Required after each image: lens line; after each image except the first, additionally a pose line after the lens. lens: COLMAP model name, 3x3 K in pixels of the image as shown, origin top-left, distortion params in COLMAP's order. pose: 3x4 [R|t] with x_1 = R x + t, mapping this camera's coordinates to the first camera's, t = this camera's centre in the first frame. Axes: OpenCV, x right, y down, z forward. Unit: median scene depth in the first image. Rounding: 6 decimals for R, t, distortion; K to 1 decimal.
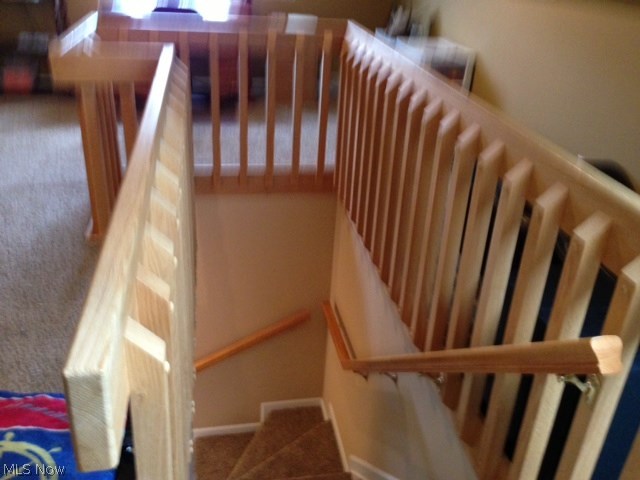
lens RADIAL K [[617.0, 0, 353.2], [0, 617.0, 238.9], [0, 0, 1]] dist [-0.156326, 0.184842]
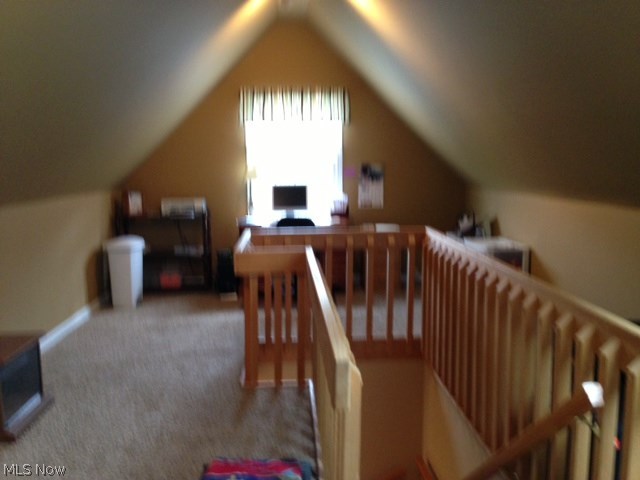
lens RADIAL K [[599.6, 0, 319.2], [0, 599.6, 231.8], [0, 0, 1]] dist [0.168371, -0.333181]
pose [[0.984331, -0.051760, -0.168564, -0.016899], [-0.008241, 0.941399, -0.337194, 0.109590], [0.176139, 0.333299, 0.926222, -0.290256]]
